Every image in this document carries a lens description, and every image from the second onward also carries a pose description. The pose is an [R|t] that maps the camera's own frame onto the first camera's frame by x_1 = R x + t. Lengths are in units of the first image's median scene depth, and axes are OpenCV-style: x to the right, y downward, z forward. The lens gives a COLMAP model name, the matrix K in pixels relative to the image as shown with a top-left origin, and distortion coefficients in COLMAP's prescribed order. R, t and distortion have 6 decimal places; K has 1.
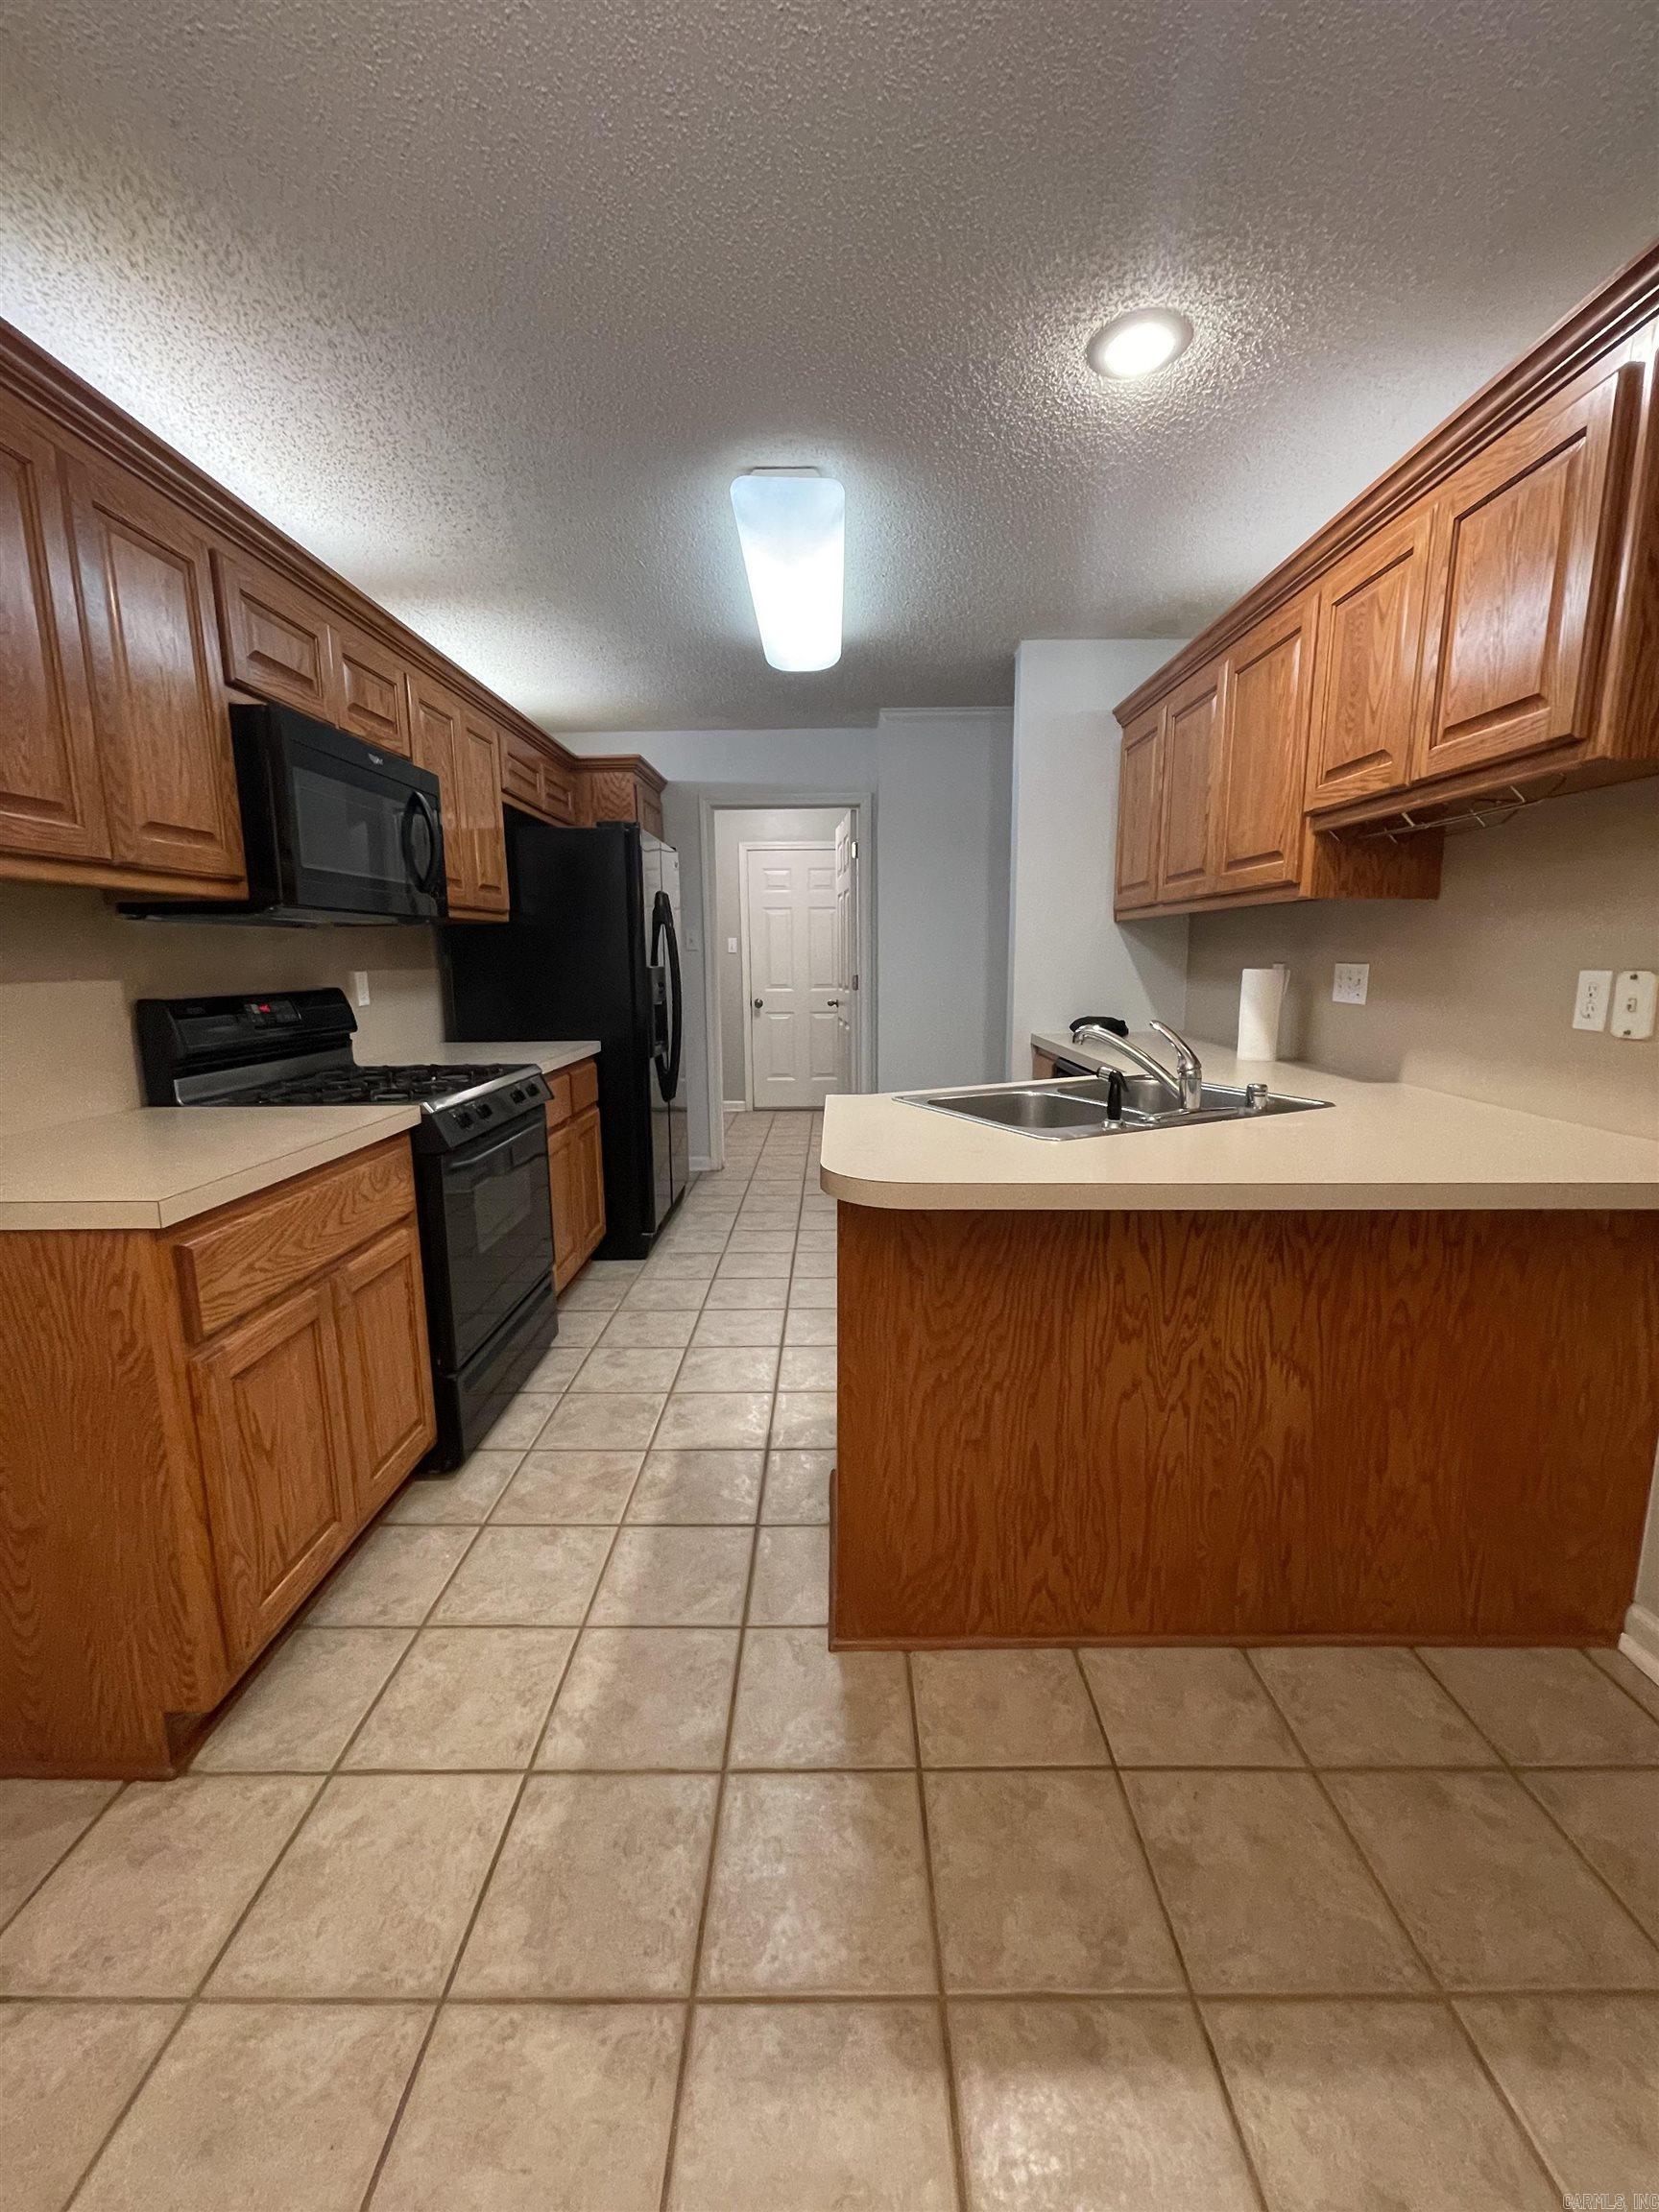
lens RADIAL K [[900.0, 0, 831.3], [0, 900.0, 1096.5], [0, 0, 1]] dist [-0.001431, 0.003578]
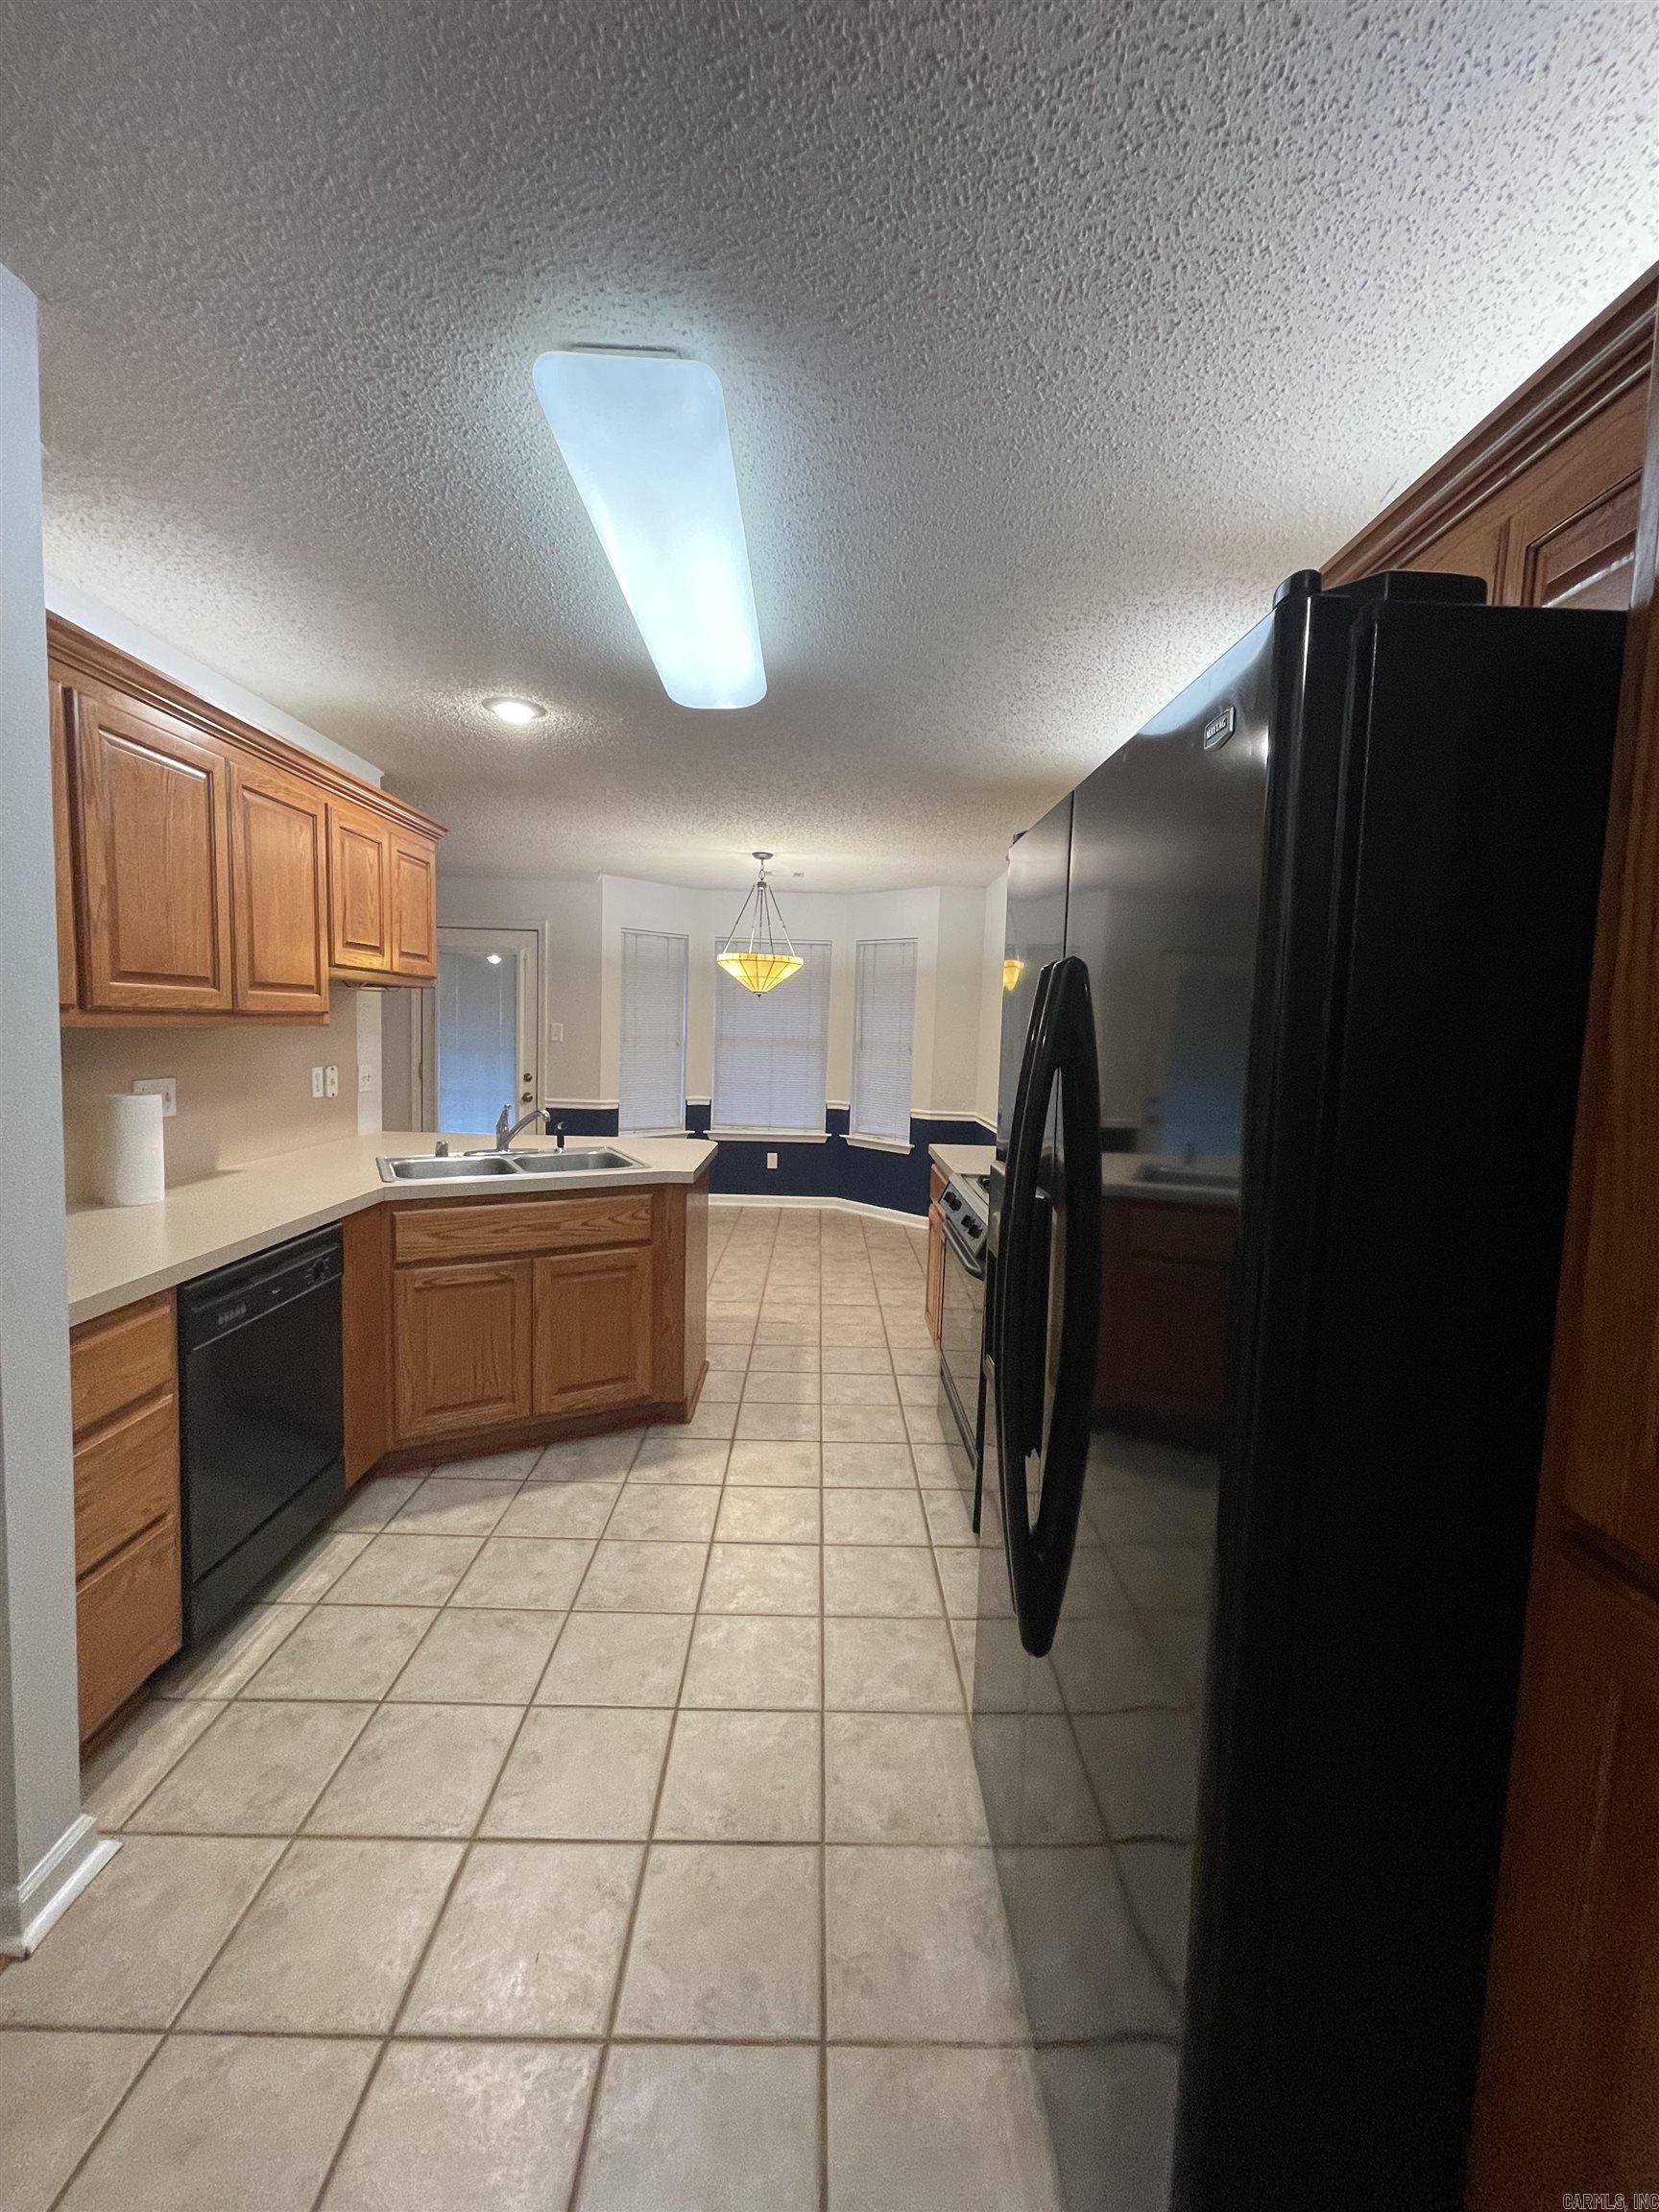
lens RADIAL K [[900.0, 0, 831.3], [0, 900.0, 1096.5], [0, 0, 1]] dist [-0.001431, 0.003578]
pose [[-0.999509, -0.023176, -0.021091, -0.229764], [-0.027583, 0.970087, 0.241187, -0.559647], [0.014870, 0.241650, -0.970249, 2.822986]]
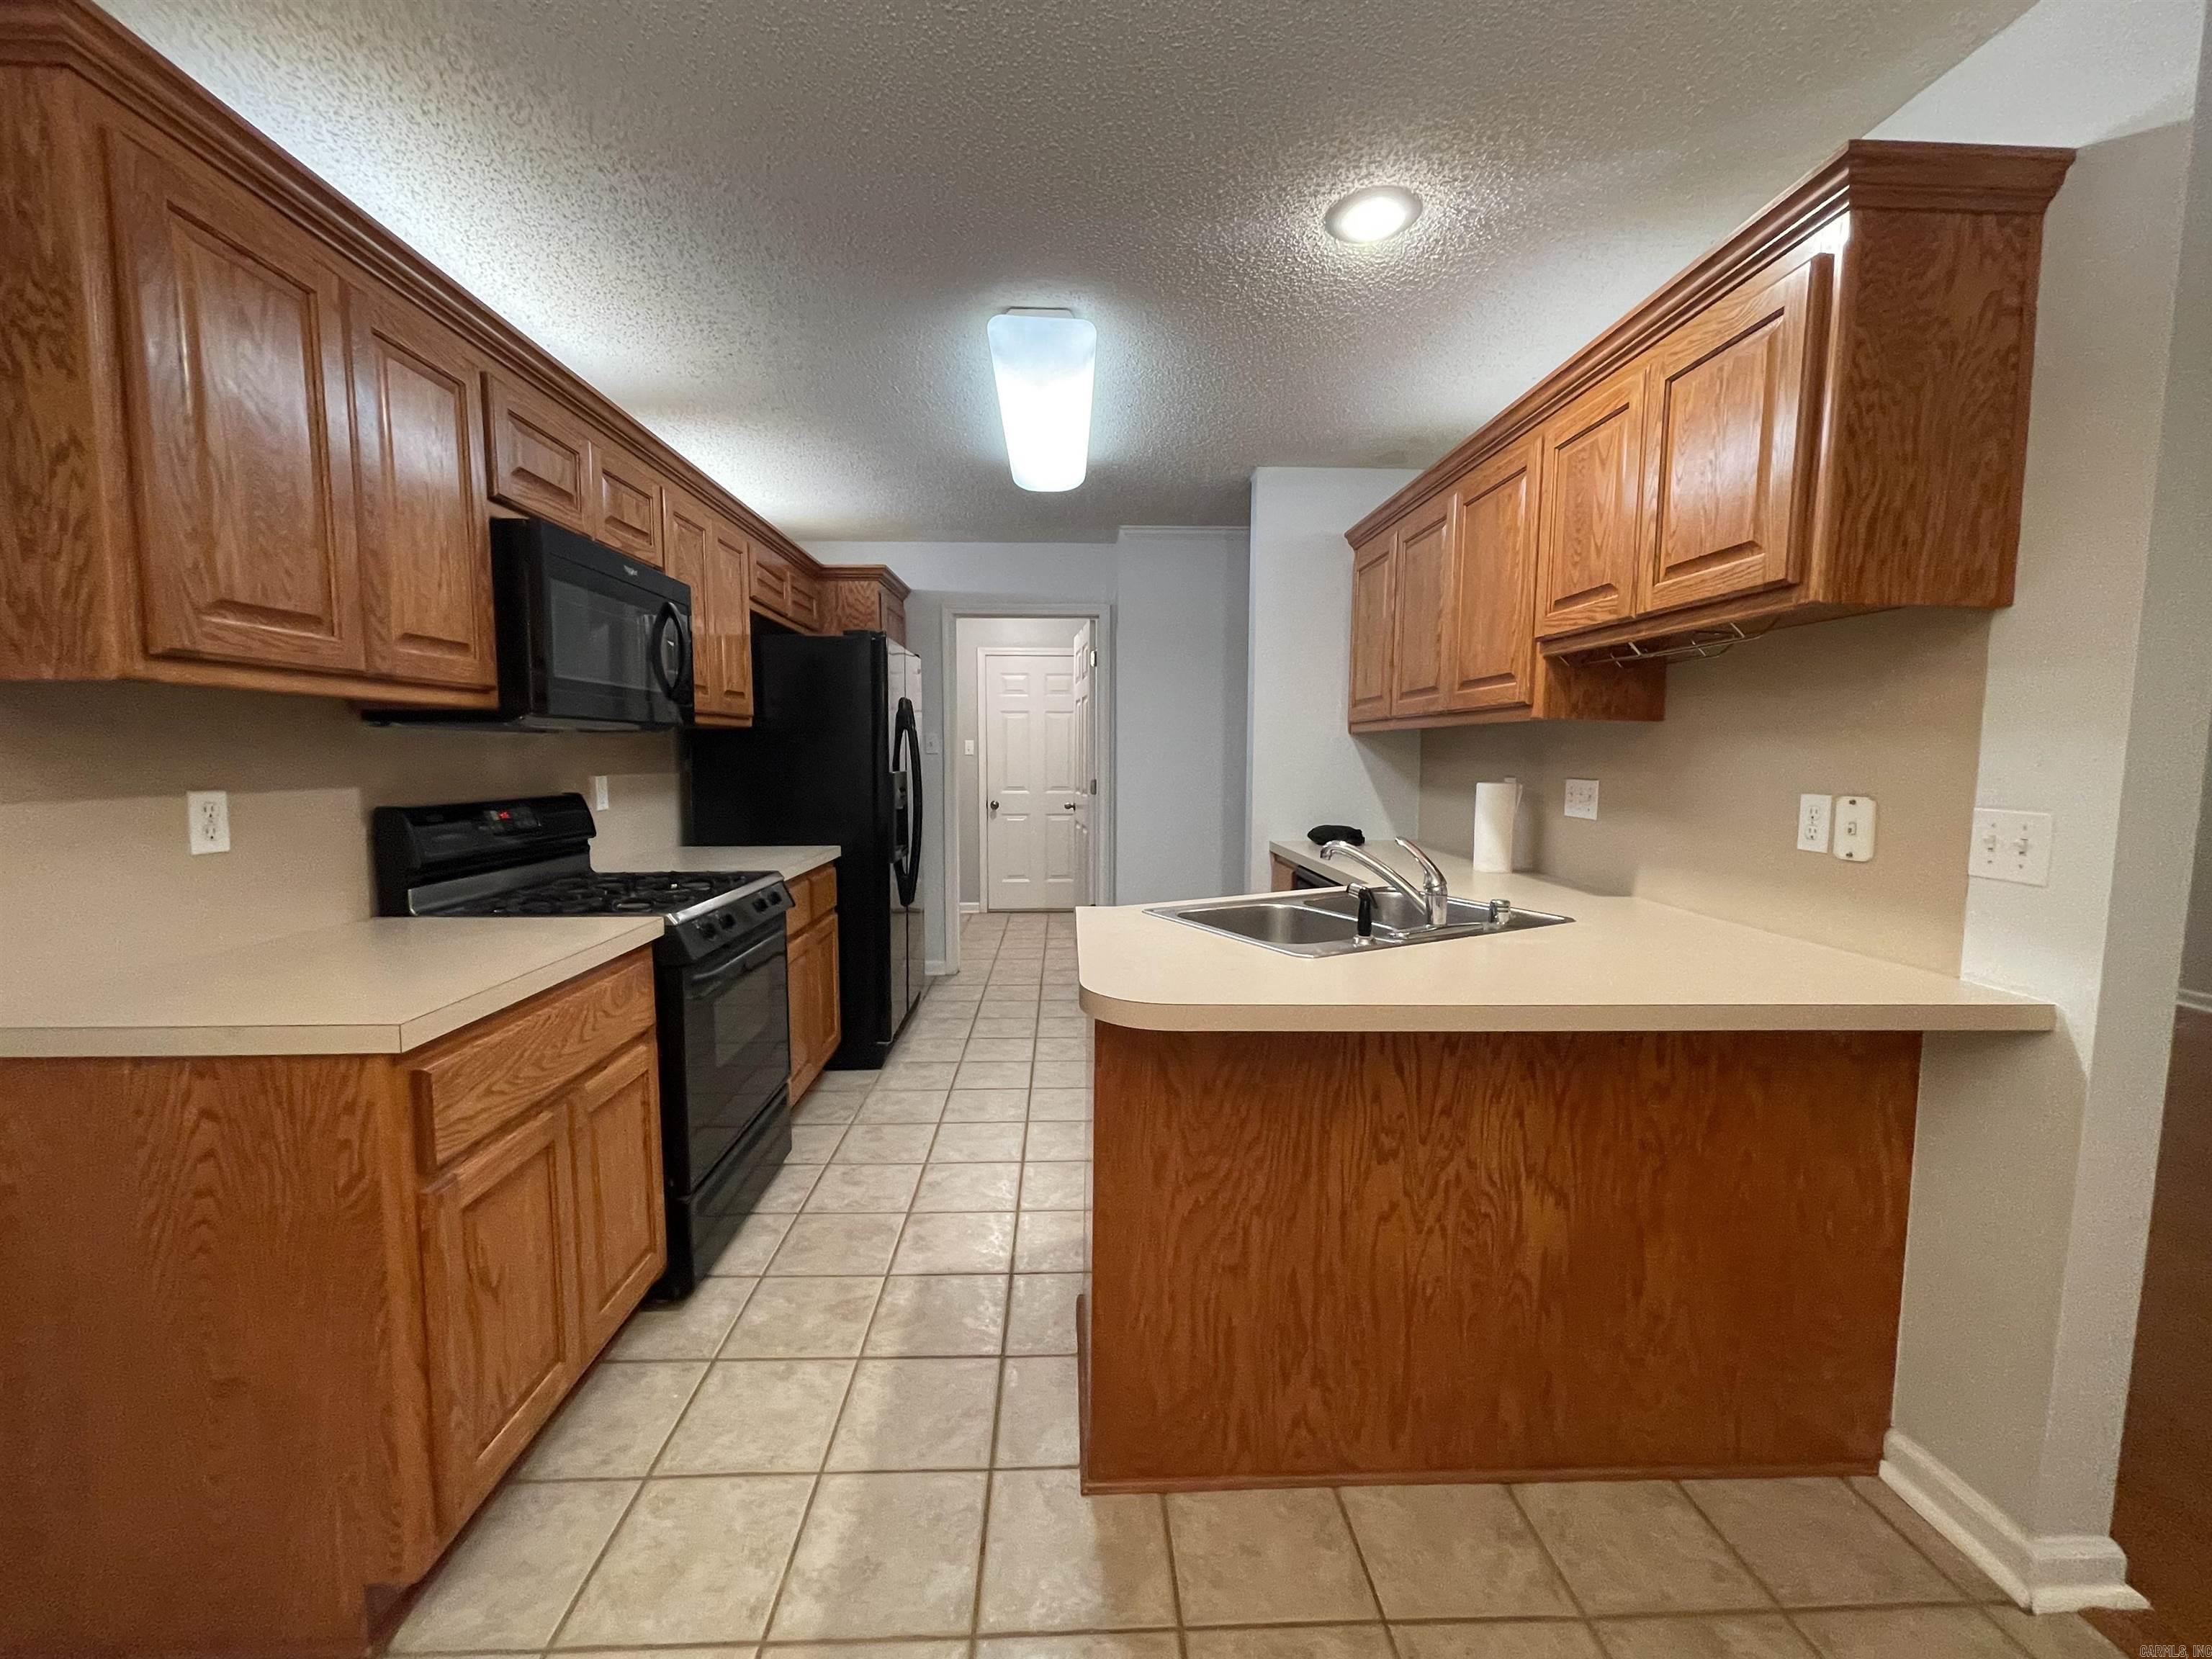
lens RADIAL K [[900.0, 0, 1096.7], [0, 900.0, 823.6], [0, 0, 1]] dist [-0.001431, 0.003578]
pose [[0.999189, 0.007884, 0.039474, -0.027447], [-0.004743, 0.996860, -0.079038, -0.018248], [-0.039974, 0.078786, 0.996090, -0.007690]]
